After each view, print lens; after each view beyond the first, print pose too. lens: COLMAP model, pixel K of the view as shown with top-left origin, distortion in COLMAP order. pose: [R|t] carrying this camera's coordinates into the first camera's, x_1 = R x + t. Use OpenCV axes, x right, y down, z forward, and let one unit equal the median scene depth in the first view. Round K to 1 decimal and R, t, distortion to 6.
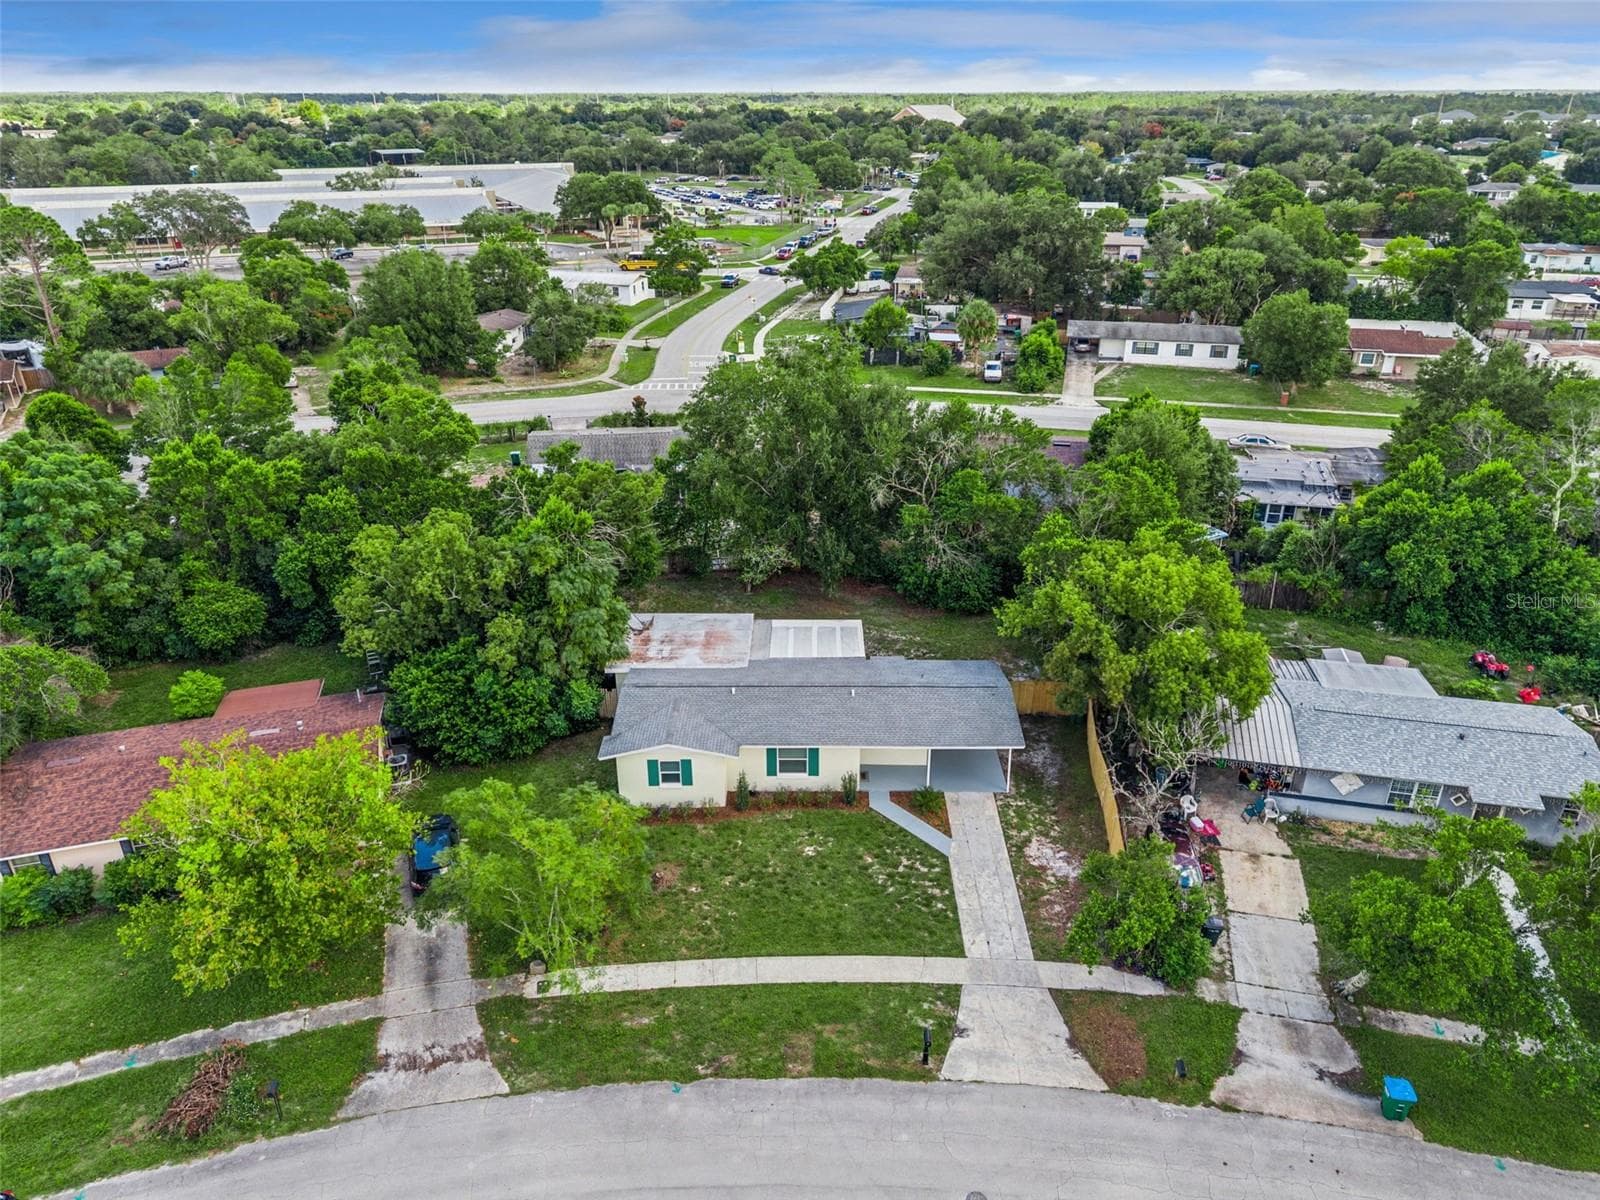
lens RADIAL K [[1074.3, 0, 796.6], [0, 1074.3, 594.8], [0, 0, 1]] dist [0.027657, -0.026225]
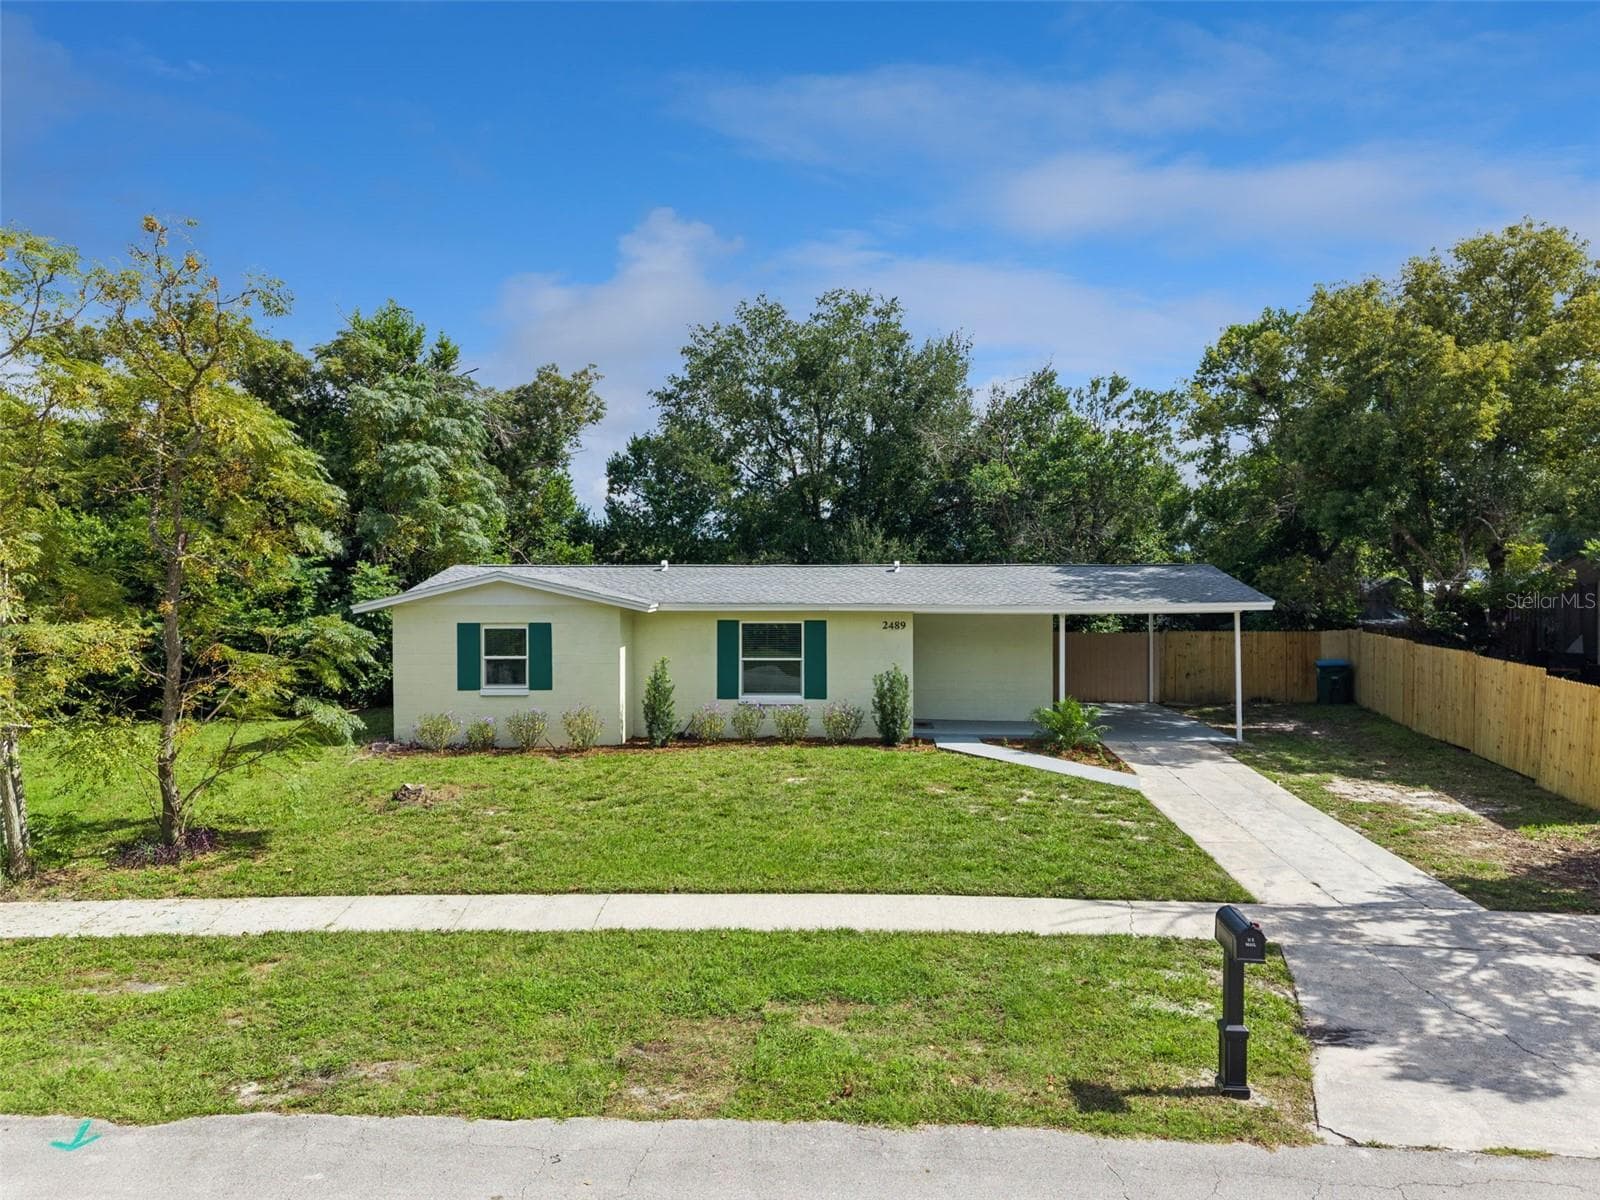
lens RADIAL K [[1074.3, 0, 795.3], [0, 1074.3, 605.0], [0, 0, 1]] dist [0.027657, -0.026225]
pose [[0.998990, 0.005446, -0.044609, 0.031154], [-0.022923, 0.915537, -0.401580, 0.359289], [0.038654, 0.402196, 0.914737, 0.621840]]
